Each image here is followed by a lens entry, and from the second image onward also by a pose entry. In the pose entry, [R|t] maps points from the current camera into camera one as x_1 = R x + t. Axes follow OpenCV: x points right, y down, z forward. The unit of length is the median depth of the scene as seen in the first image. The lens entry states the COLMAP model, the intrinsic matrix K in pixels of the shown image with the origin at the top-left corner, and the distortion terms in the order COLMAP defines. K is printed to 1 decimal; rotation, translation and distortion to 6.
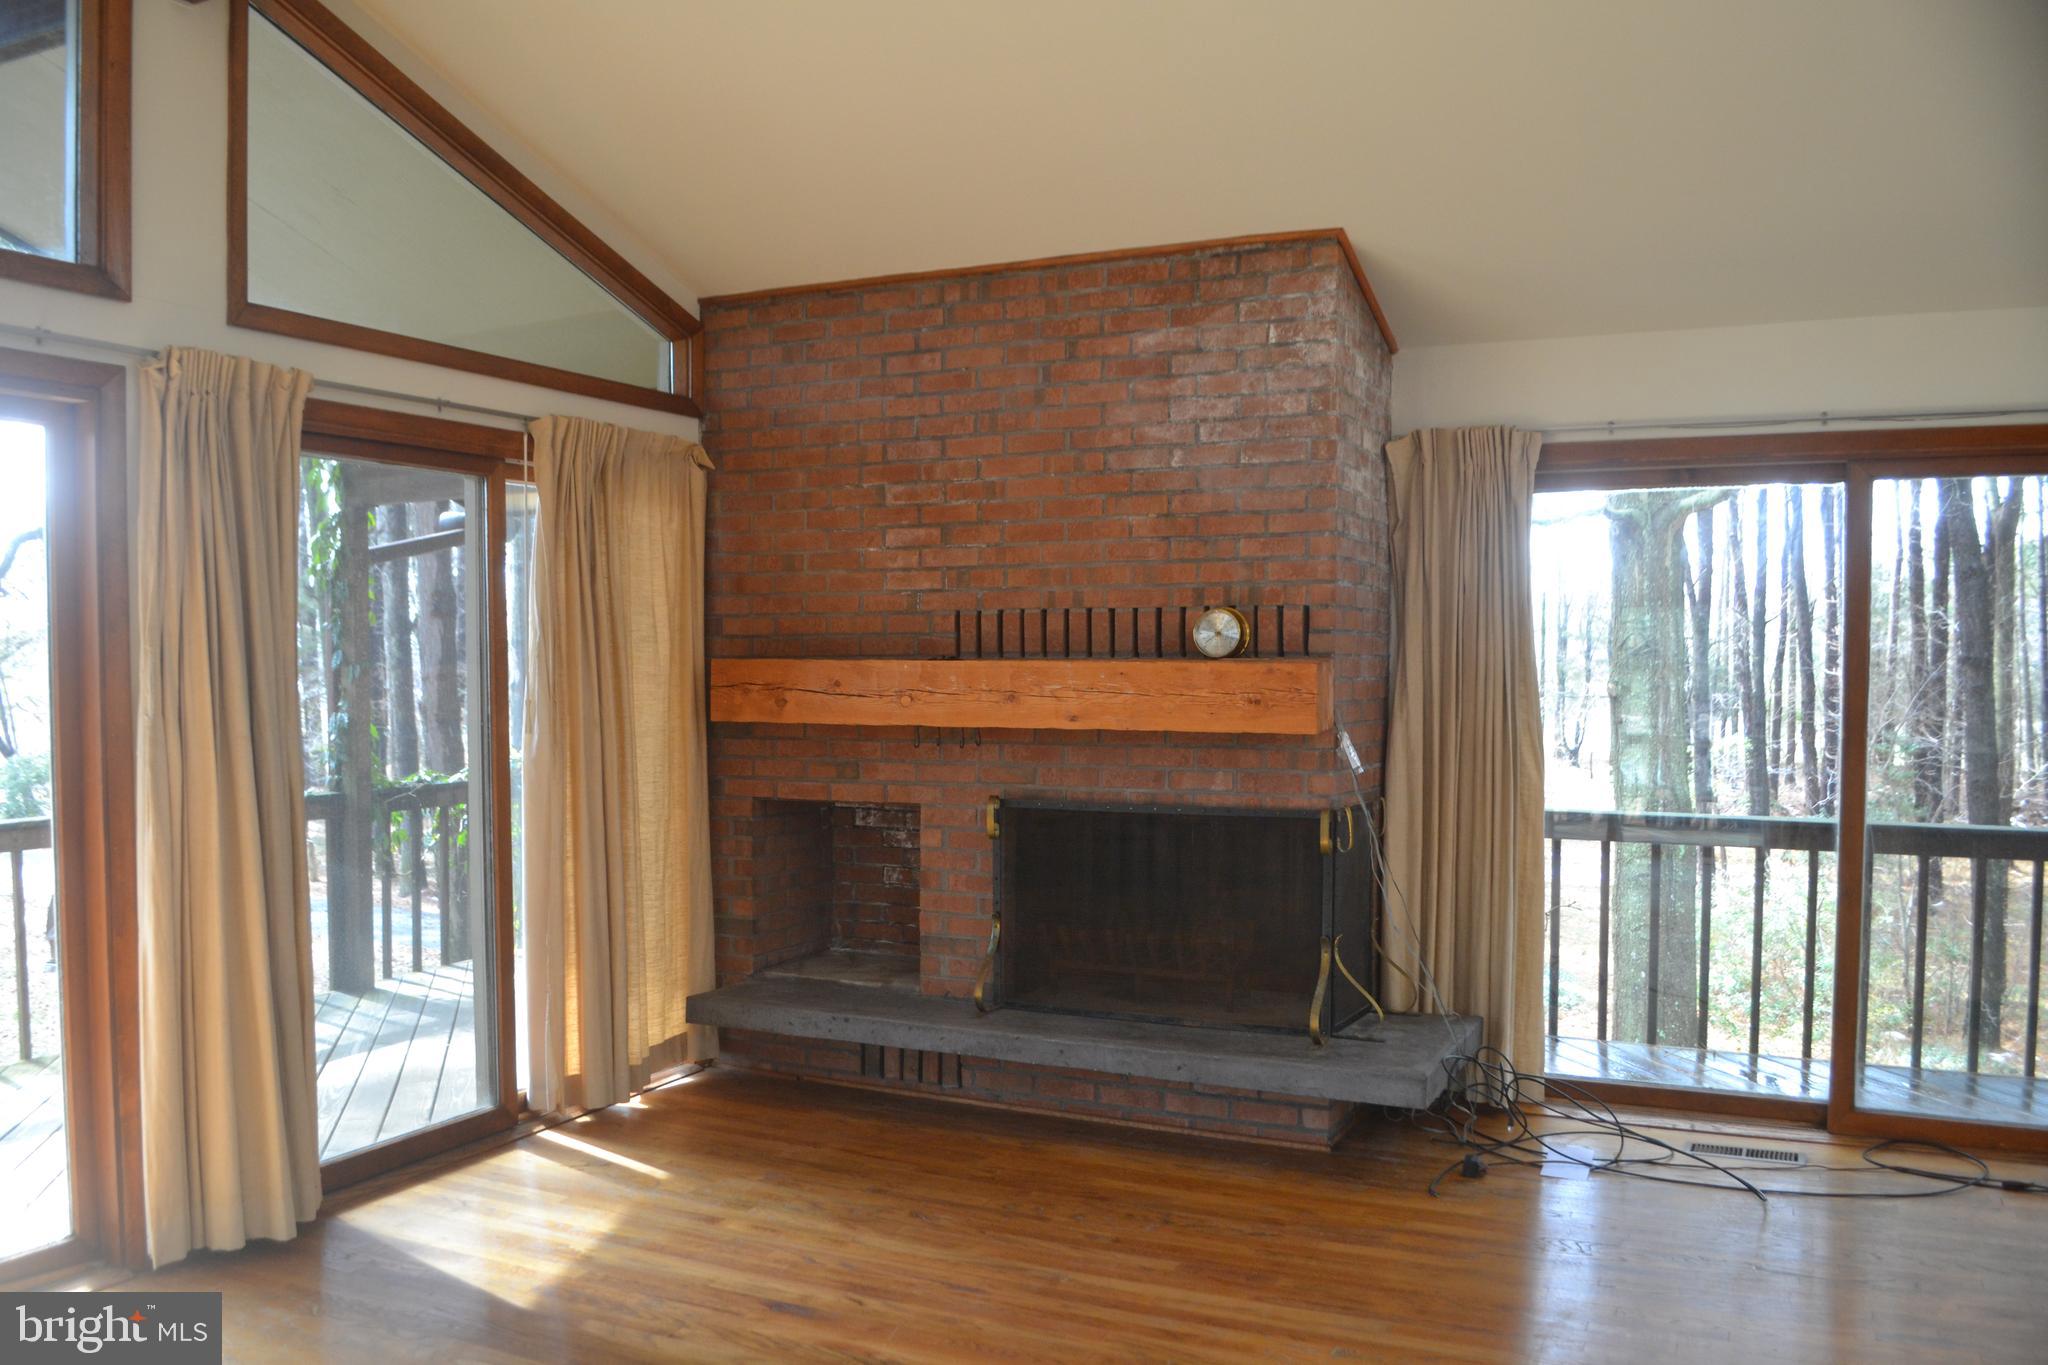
lens RADIAL K [[1639.9, 0, 992.3], [0, 1639.9, 733.1], [0, 0, 1]] dist [-0.077758, 0.014499]
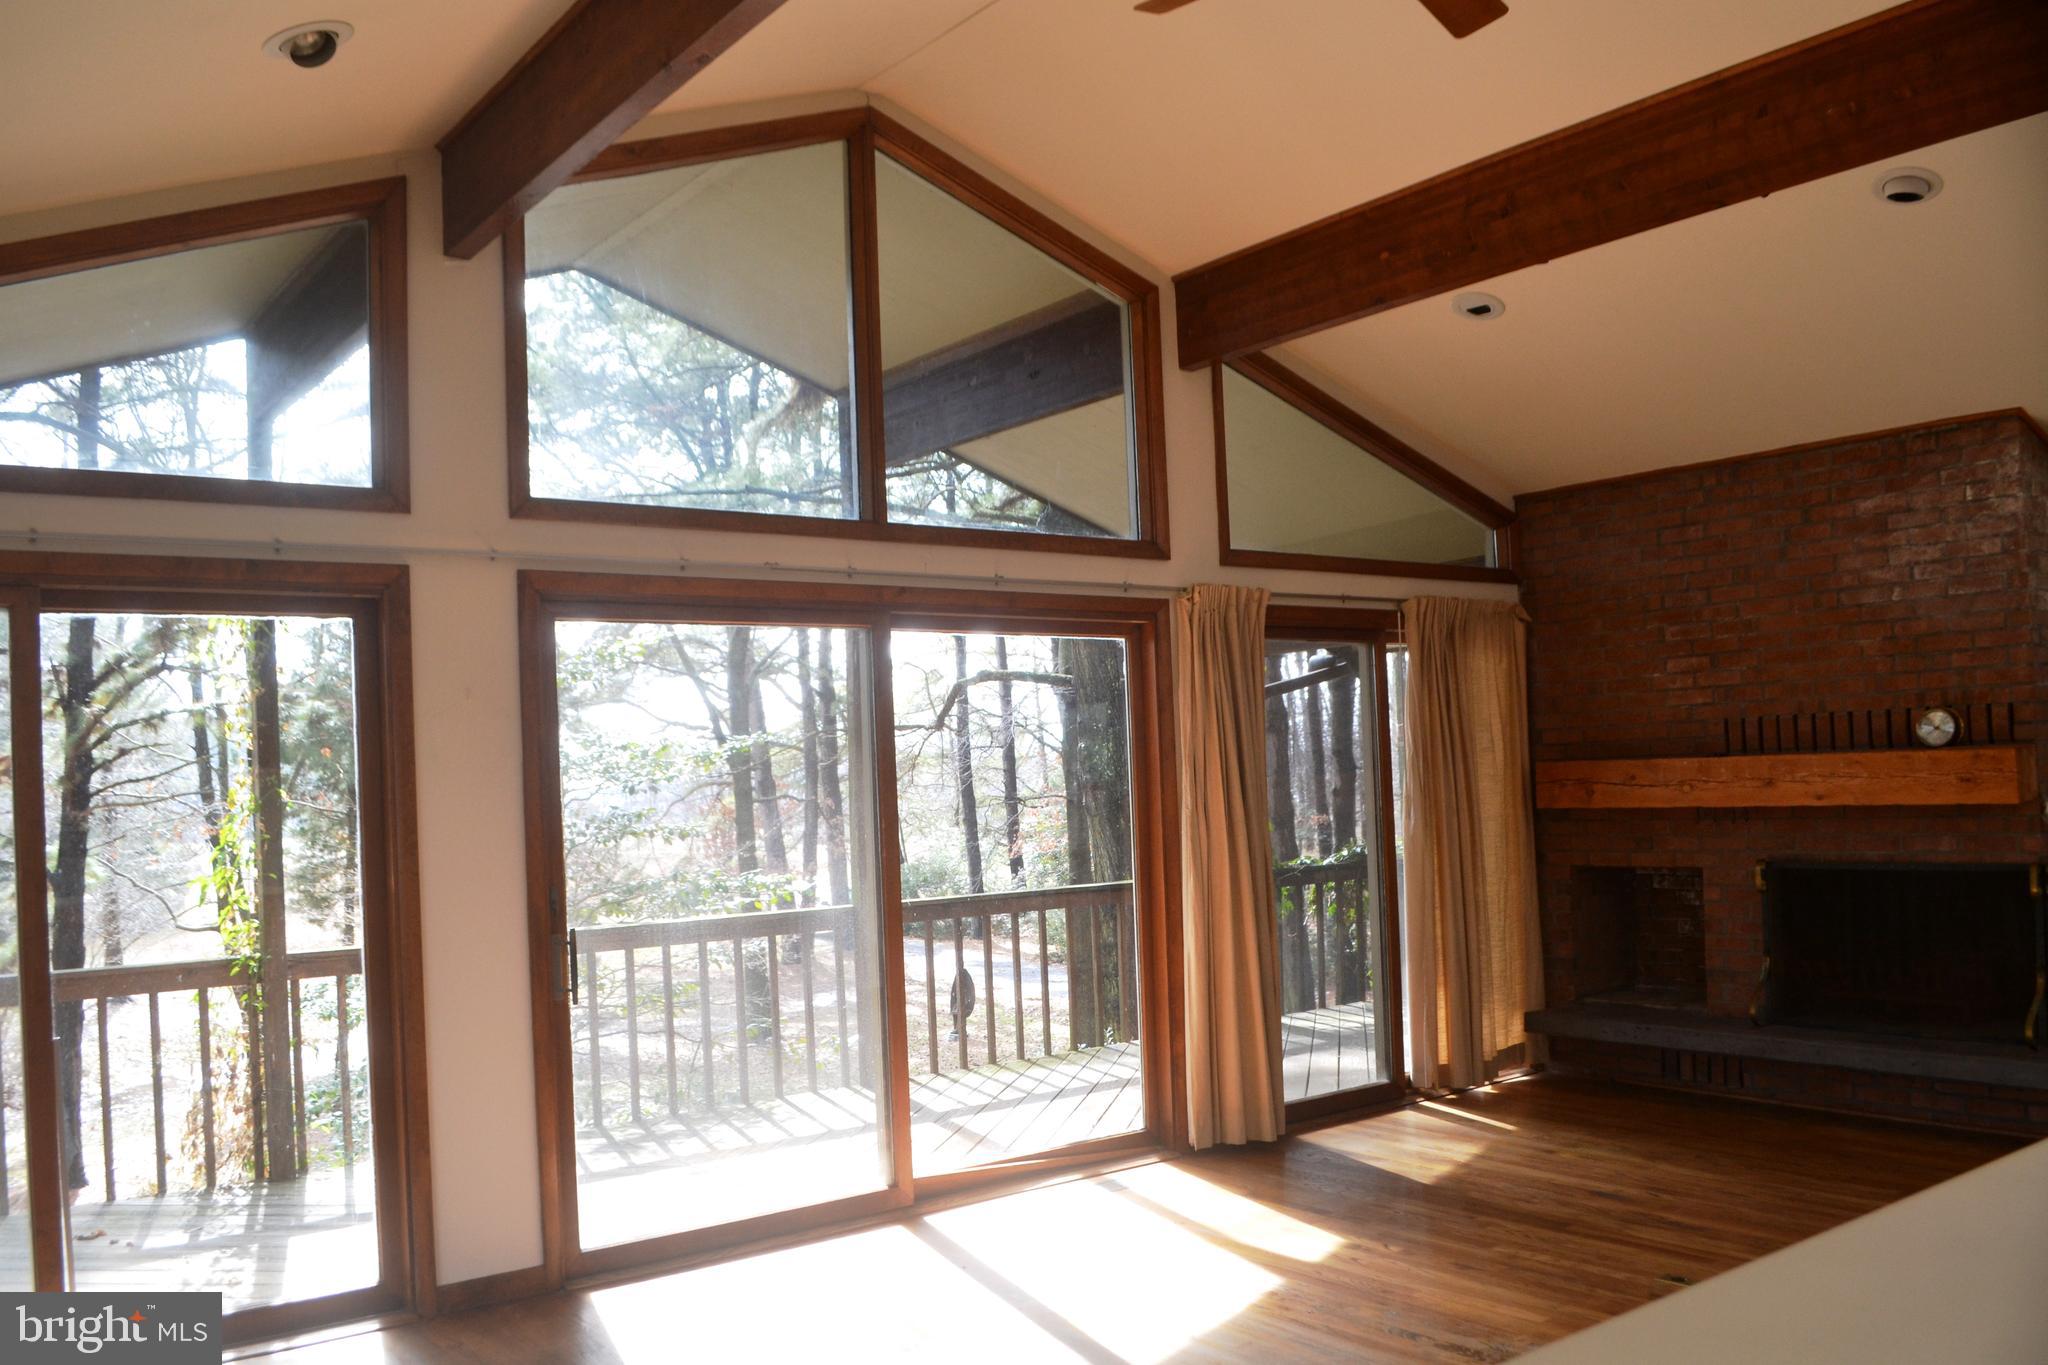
lens RADIAL K [[1639.9, 0, 1027.0], [0, 1639.9, 732.2], [0, 0, 1]] dist [-0.077758, 0.014499]
pose [[0.895109, -0.044575, -0.443613, 0.054278], [0.015547, 0.997505, -0.068861, 0.017239], [0.445575, 0.054741, 0.893569, -0.423934]]
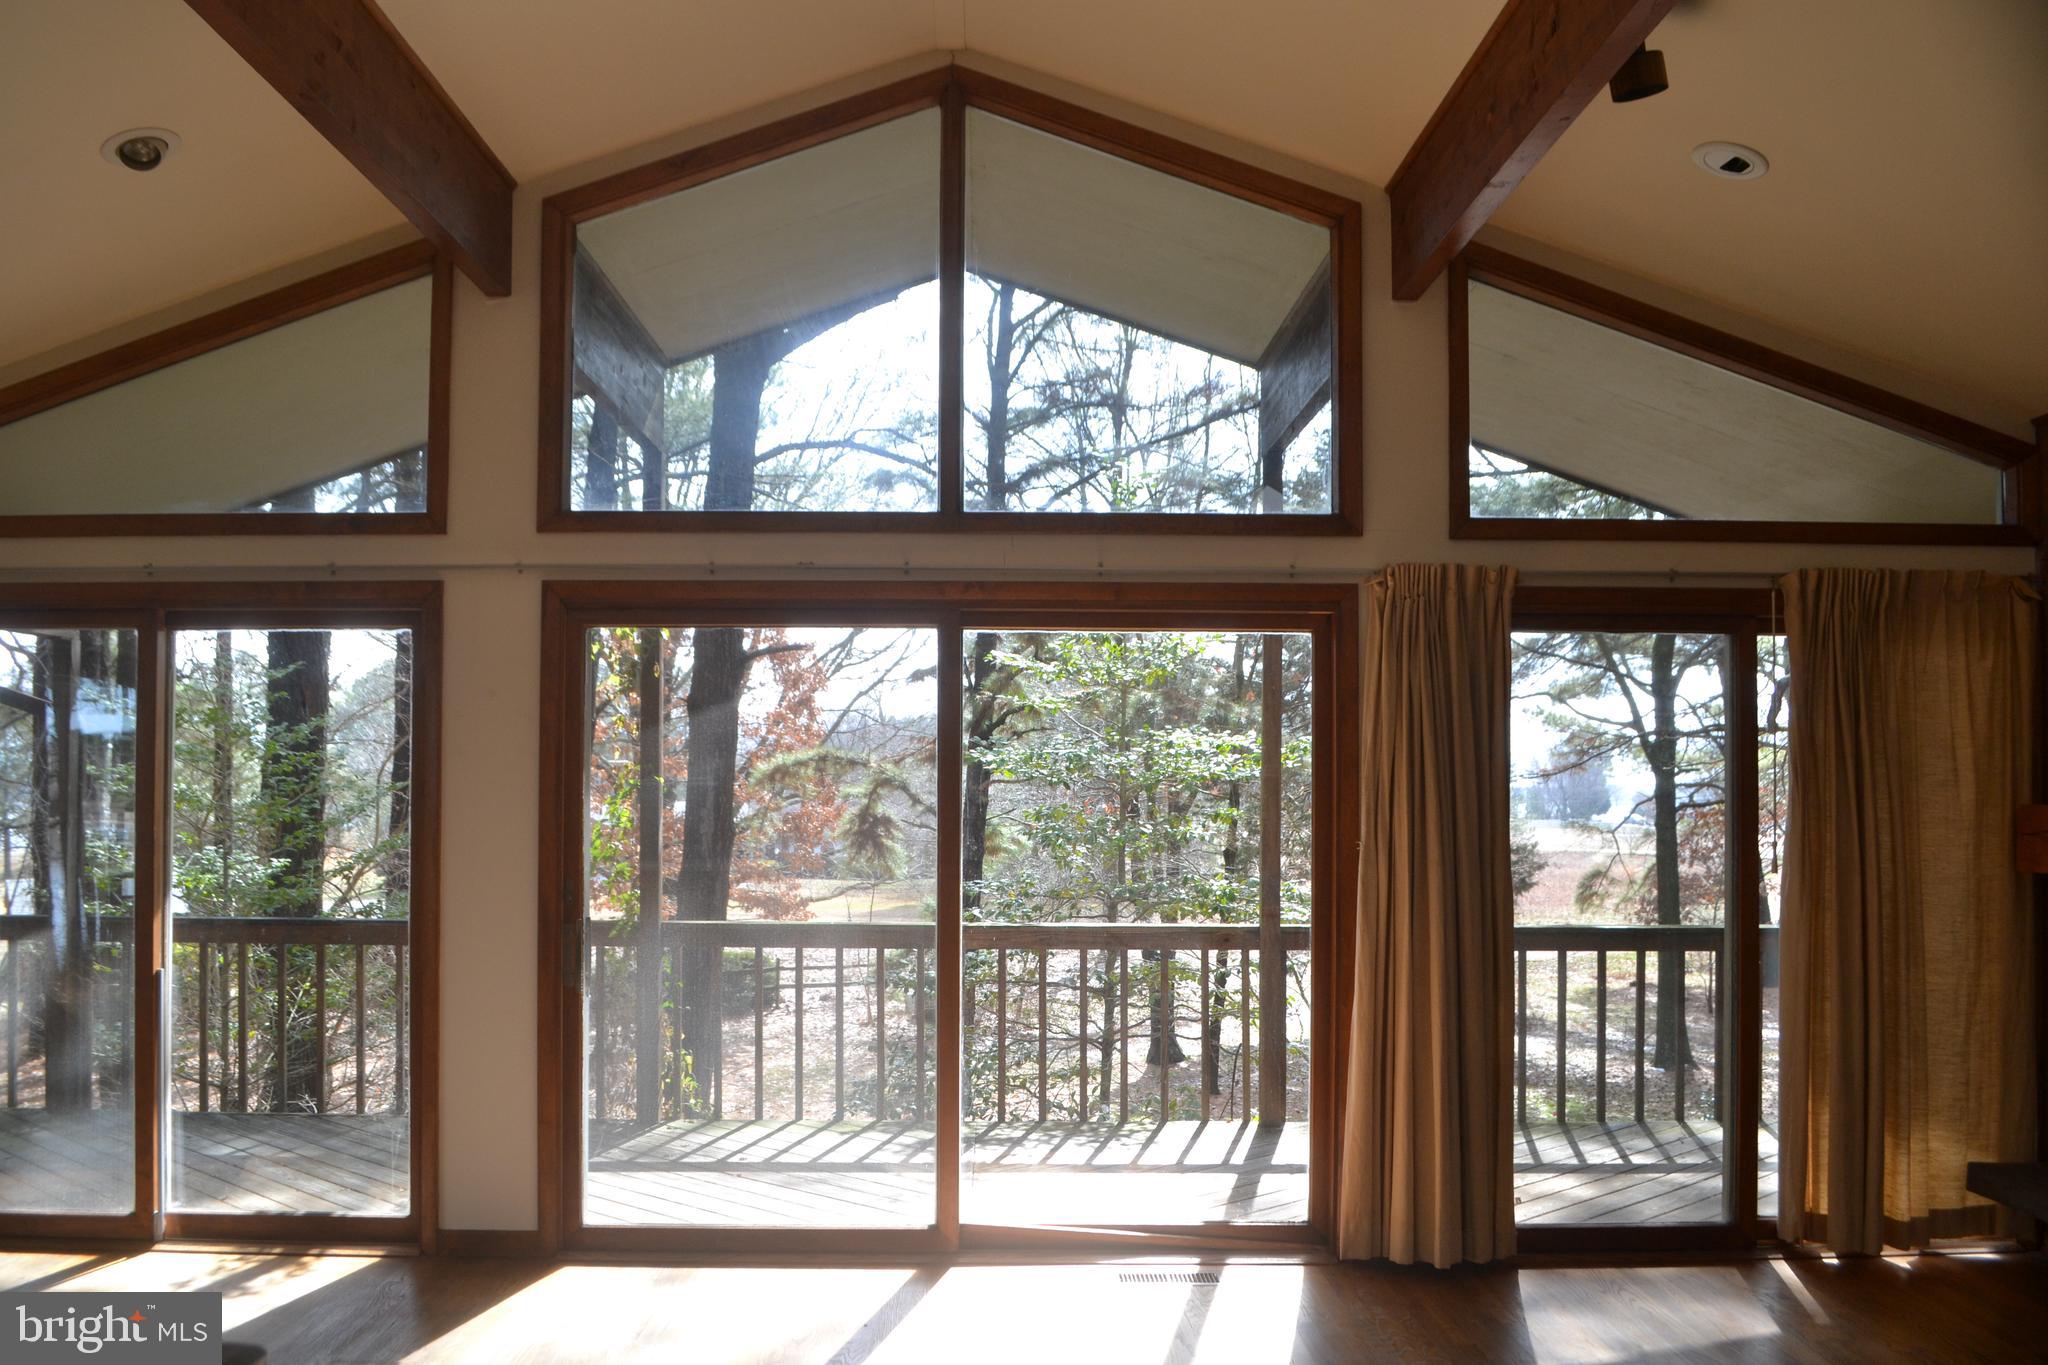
lens RADIAL K [[1516.0, 0, 1038.3], [0, 1516.0, 765.5], [0, 0, 1]] dist [-0.071994, 0.016167]
pose [[0.461166, -0.013591, -0.887210, 0.341995], [-0.046582, 0.998133, -0.039503, -0.009272], [0.886091, 0.059545, 0.459672, 0.131960]]
